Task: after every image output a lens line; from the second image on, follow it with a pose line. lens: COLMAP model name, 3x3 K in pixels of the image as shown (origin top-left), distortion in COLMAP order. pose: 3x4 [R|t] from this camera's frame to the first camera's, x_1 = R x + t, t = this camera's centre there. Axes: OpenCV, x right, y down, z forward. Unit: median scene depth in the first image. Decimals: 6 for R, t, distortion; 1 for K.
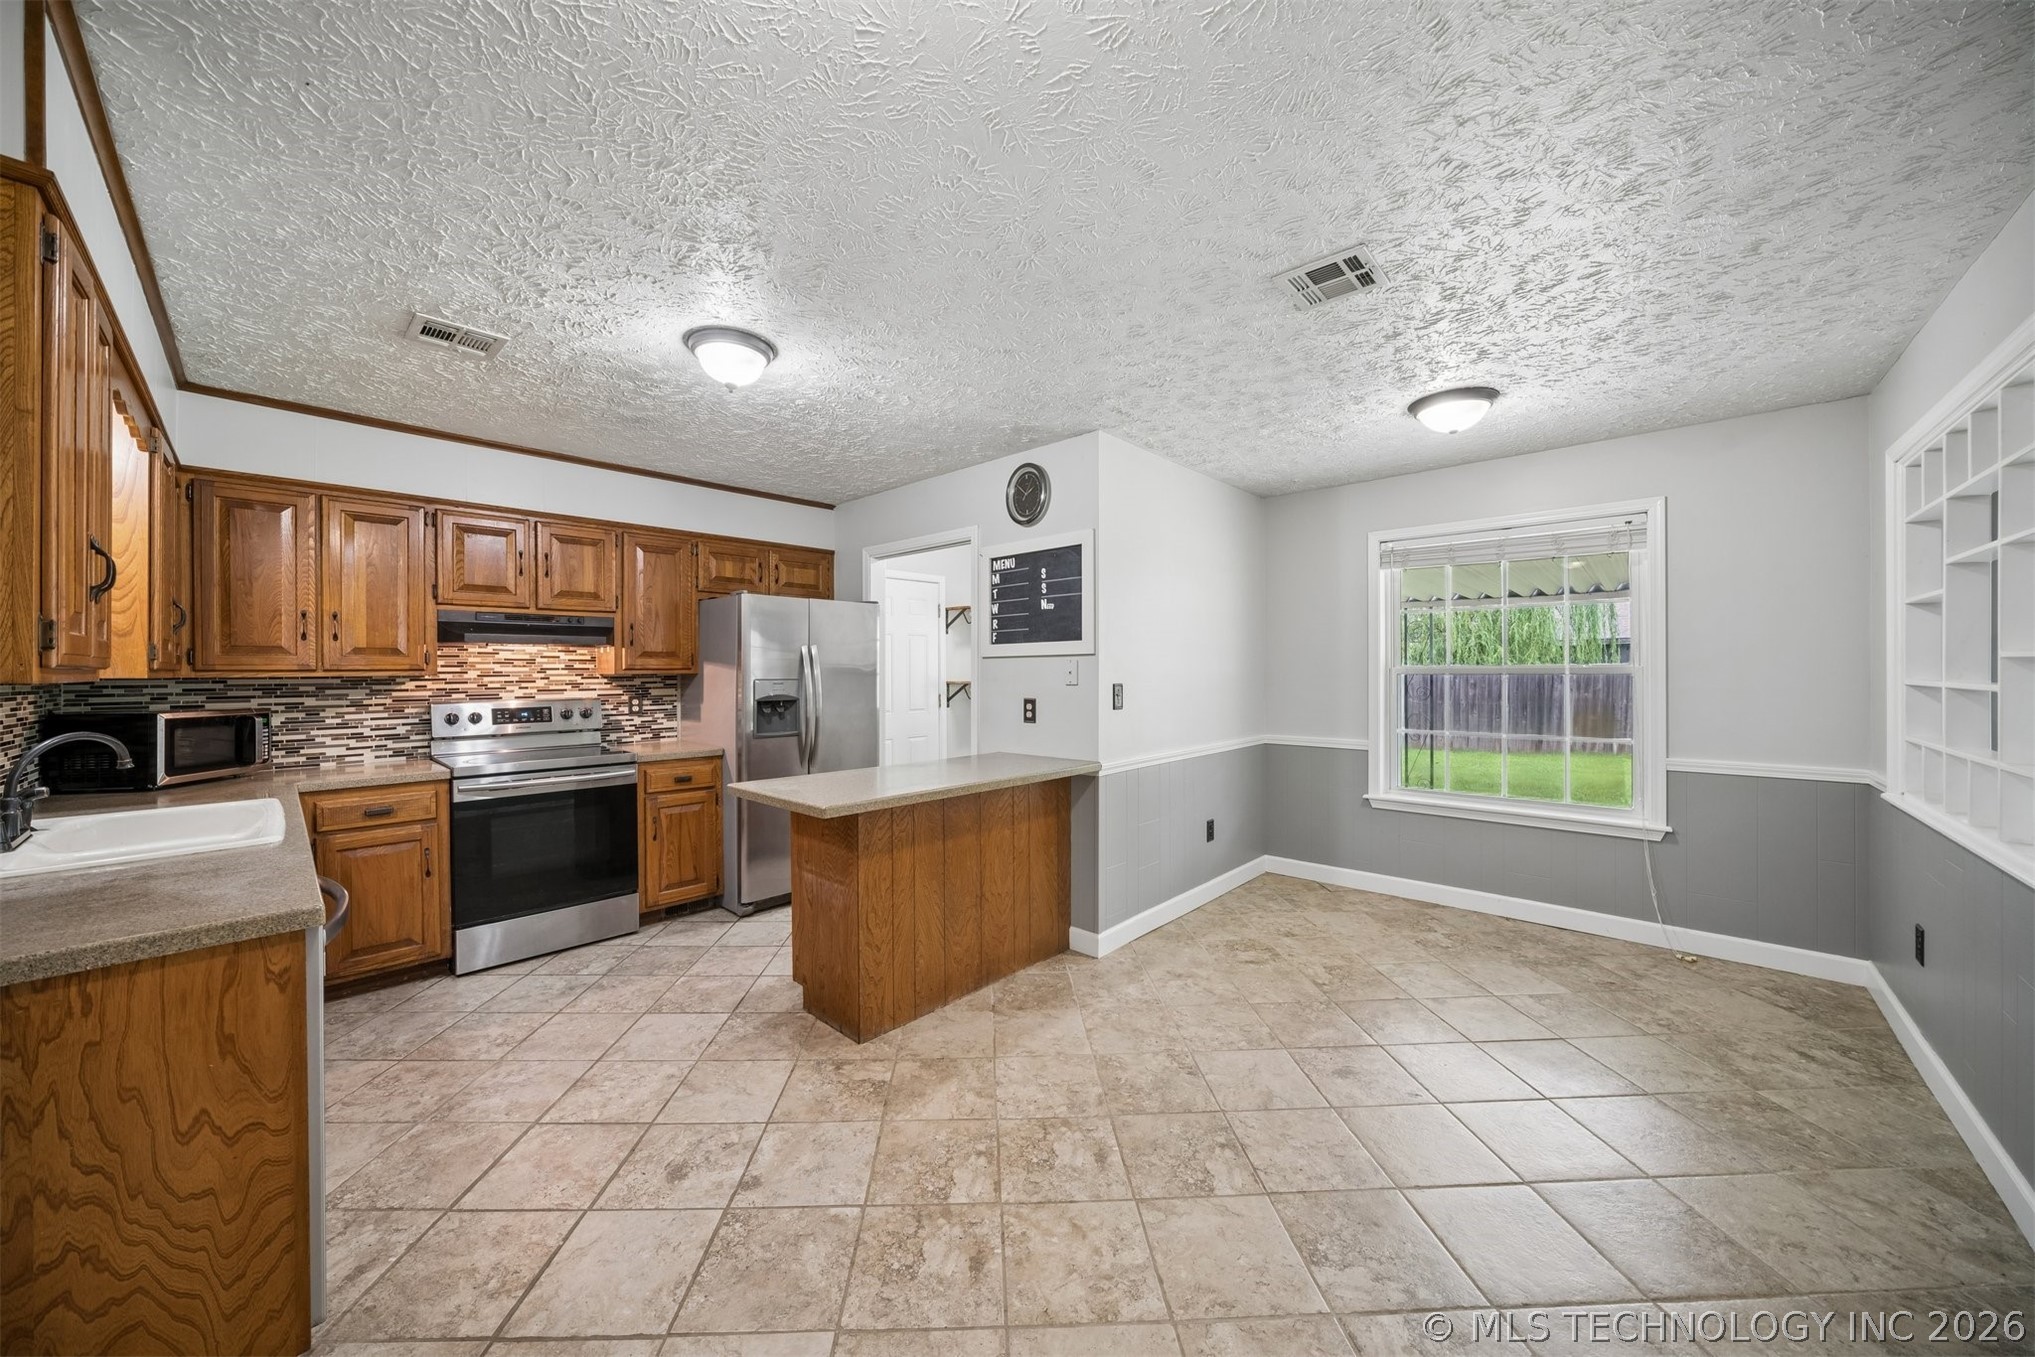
lens RADIAL K [[715.9, 0, 1000.2], [0, 715.9, 671.8], [0, 0, 1]] dist [-0.021404, 0.004995]
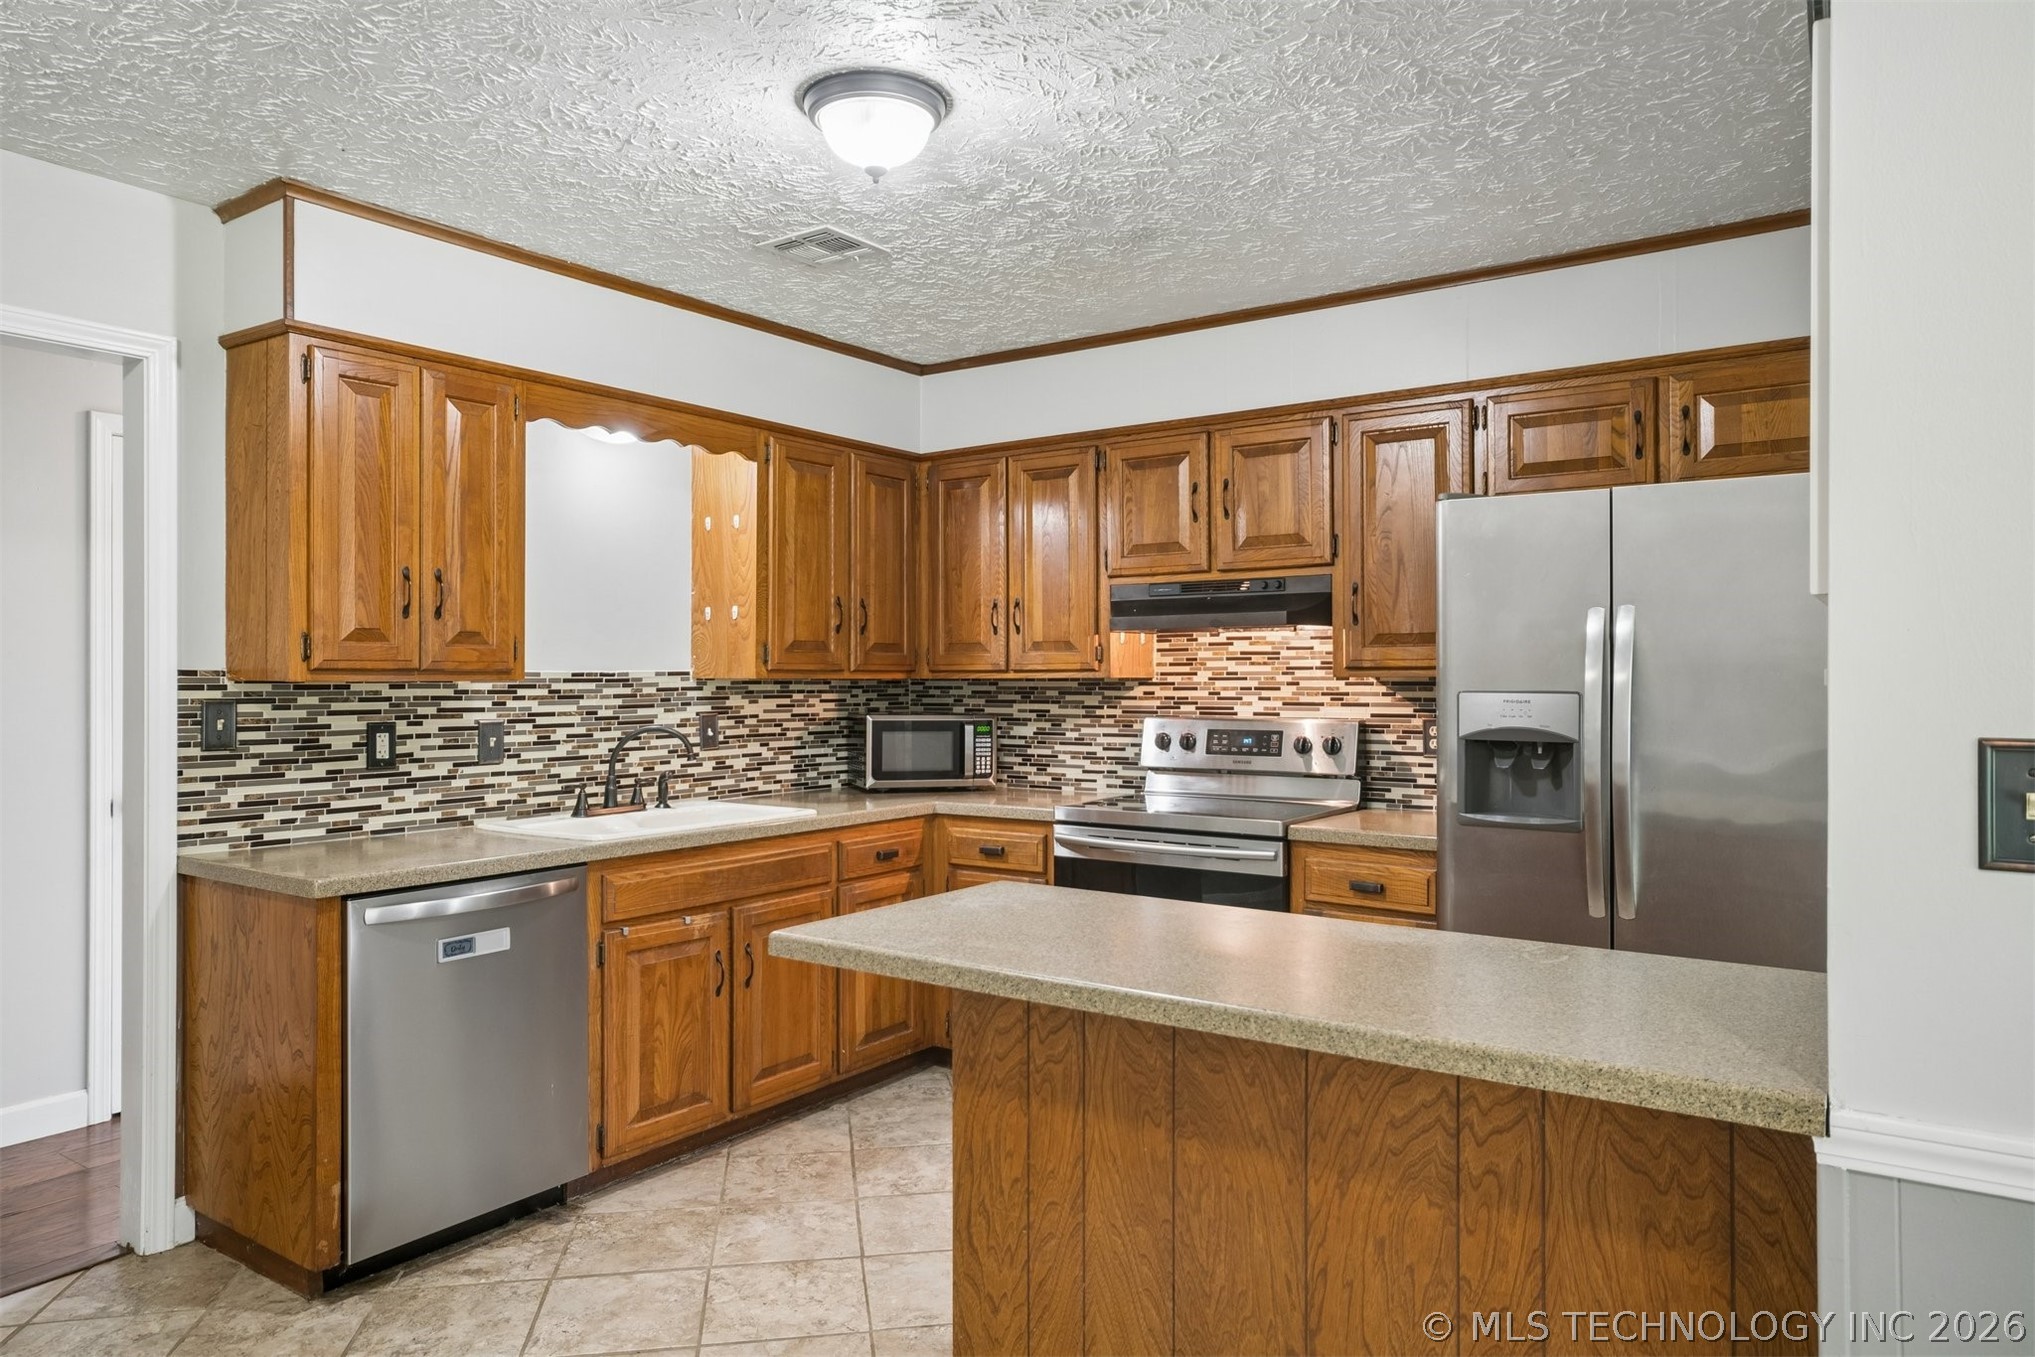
lens RADIAL K [[1321.1, 0, 1000.3], [0, 1321.1, 666.1], [0, 0, 1]] dist [-0.003446, 0.015338]
pose [[0.133567, -0.003179, -0.991035, 0.494443], [-0.000008, 0.999995, -0.003209, -0.002236], [0.991040, 0.000436, 0.133566, 0.695288]]
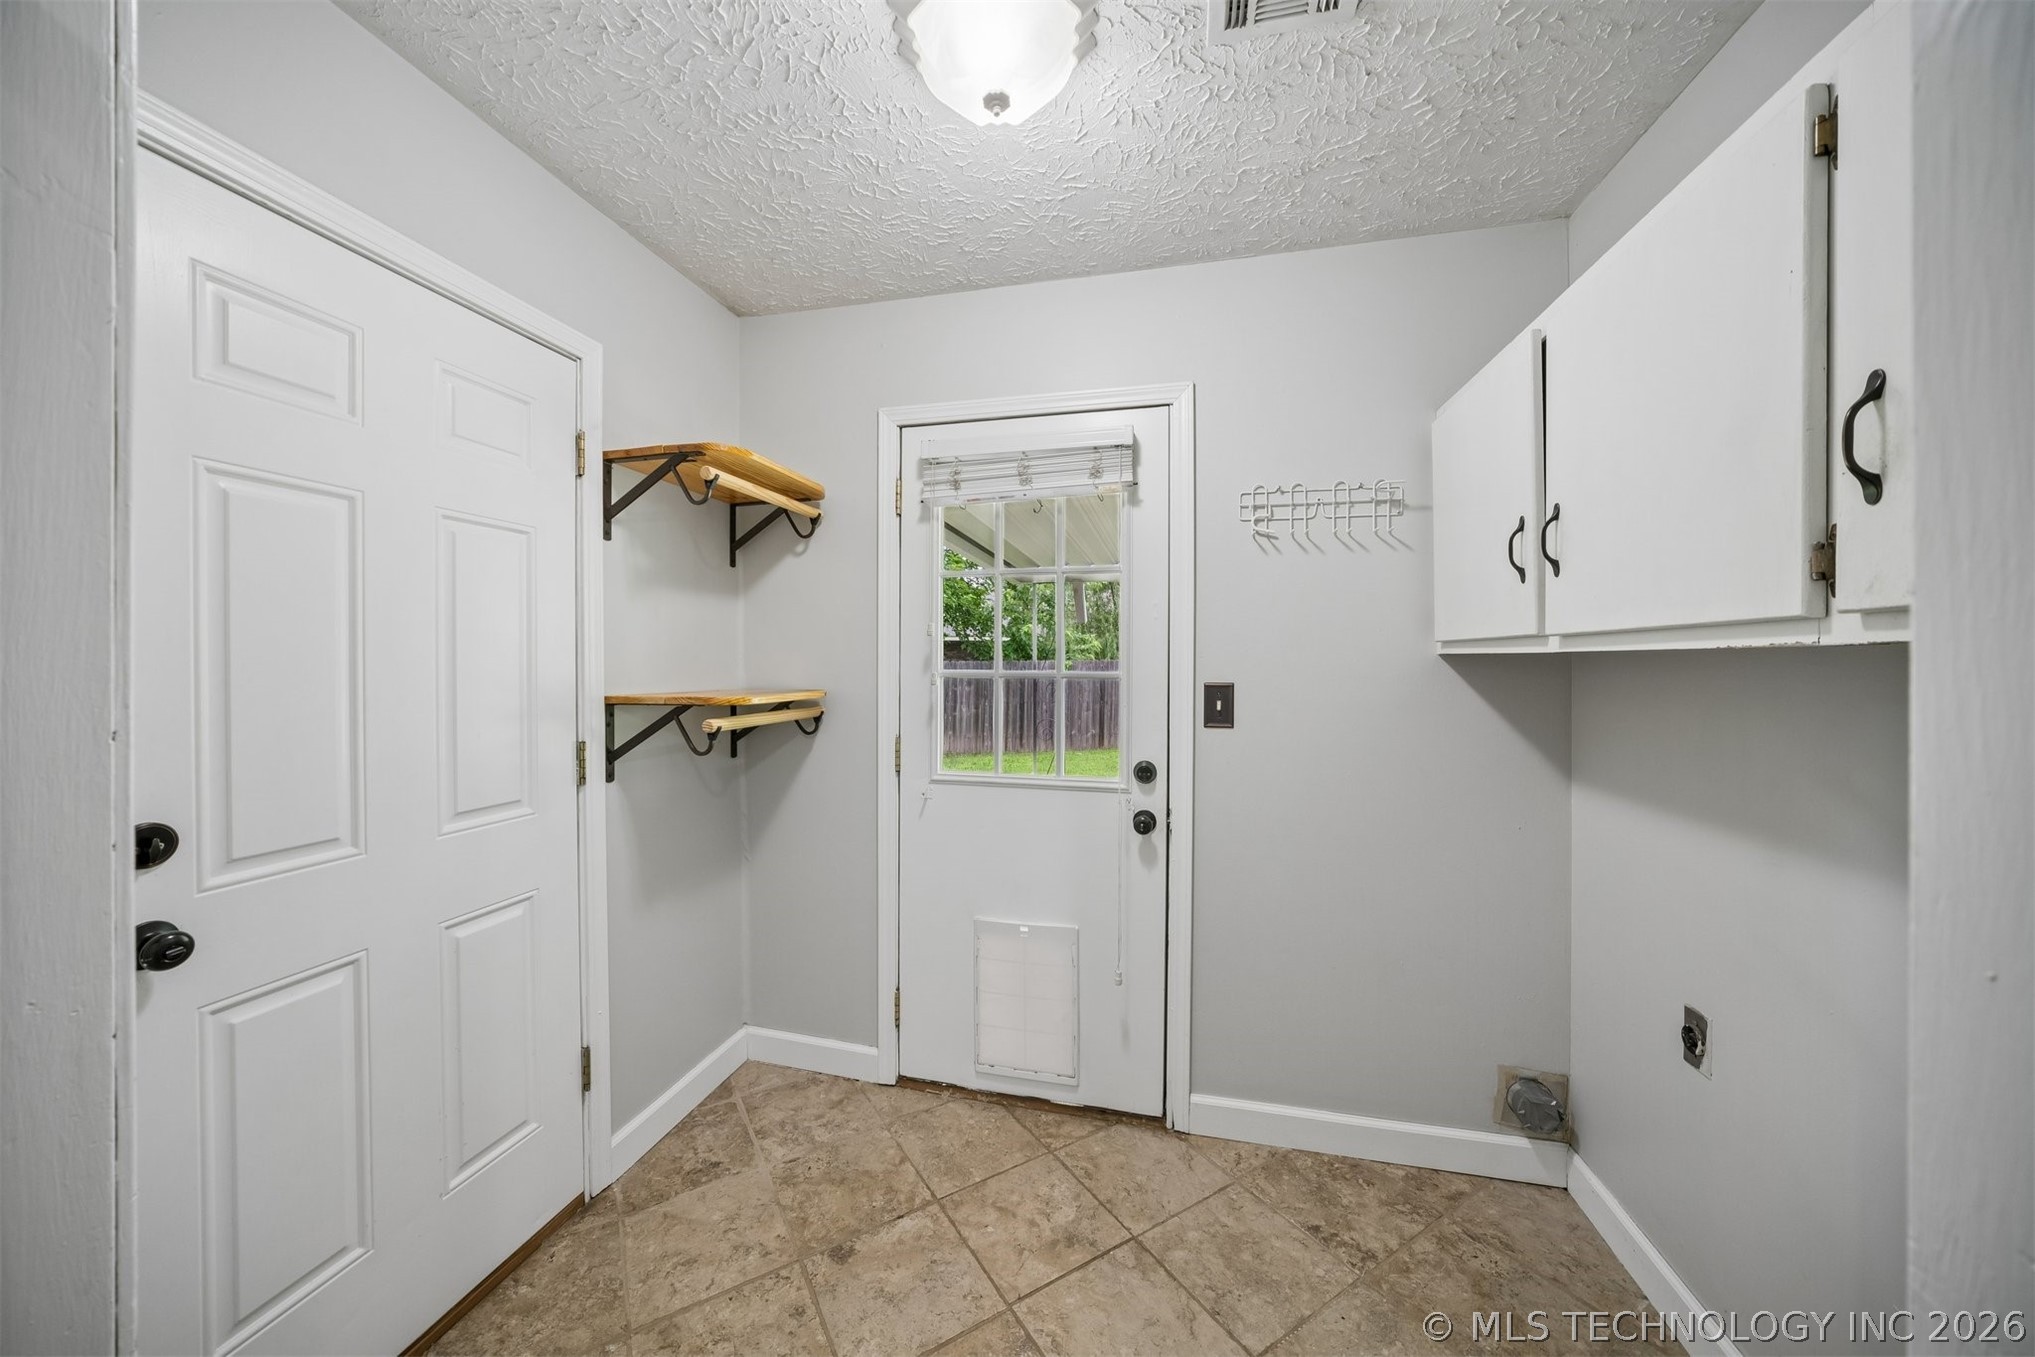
lens RADIAL K [[715.9, 0, 1011.5], [0, 715.9, 668.5], [0, 0, 1]] dist [-0.021404, 0.004995]
pose [[0.858475, 0.001056, 0.512854, -0.145749], [-0.004850, 0.999970, 0.006060, -0.002485], [-0.512832, -0.007689, 0.858455, 1.172349]]
